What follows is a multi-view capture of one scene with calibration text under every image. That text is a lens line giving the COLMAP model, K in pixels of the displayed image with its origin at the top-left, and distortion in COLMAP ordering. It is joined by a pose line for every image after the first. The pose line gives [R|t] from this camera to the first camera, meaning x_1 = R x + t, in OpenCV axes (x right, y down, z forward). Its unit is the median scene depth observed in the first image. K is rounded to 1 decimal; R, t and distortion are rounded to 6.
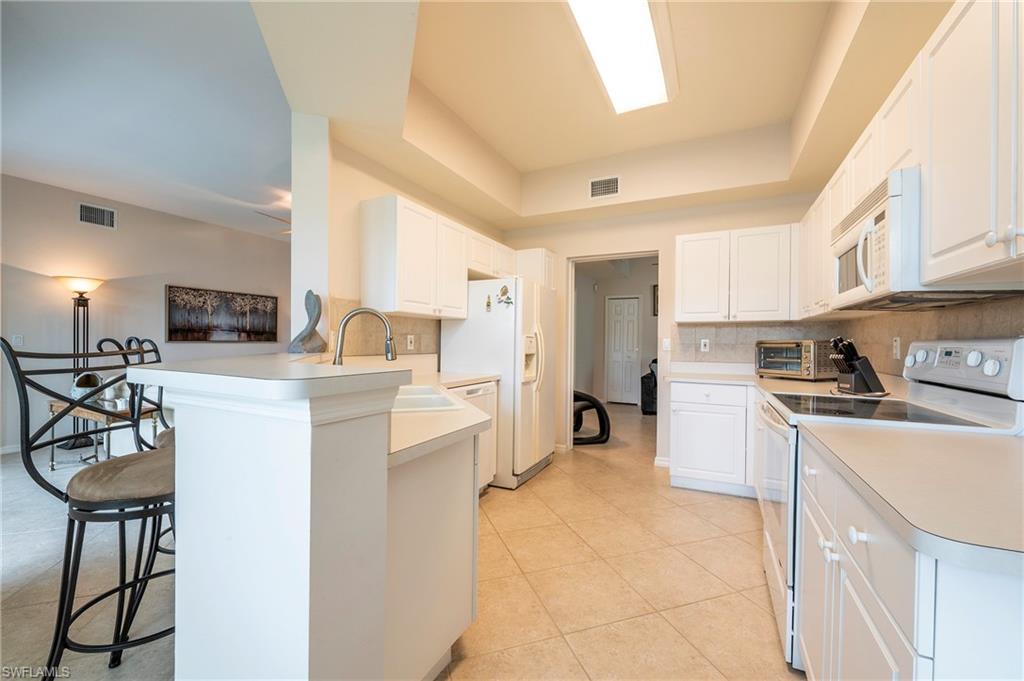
lens RADIAL K [[406.4, 0, 509.1], [0, 406.4, 345.2], [0, 0, 1]] dist [-0.004323, -0.002147]
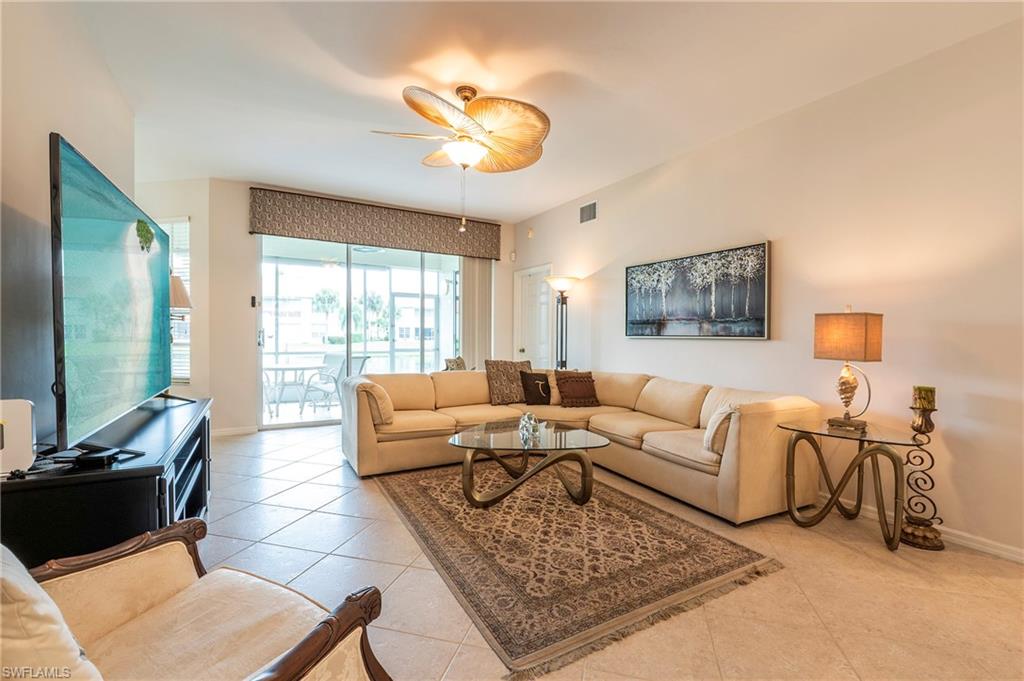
lens RADIAL K [[449.3, 0, 512.9], [0, 449.3, 339.8], [0, 0, 1]] dist [0.000427, 0.000011]
pose [[-0.559571, 0.007548, -0.828748, 0.018925], [-0.010378, 0.999816, 0.016113, -0.013511], [0.828717, 0.017617, -0.559390, 1.154288]]
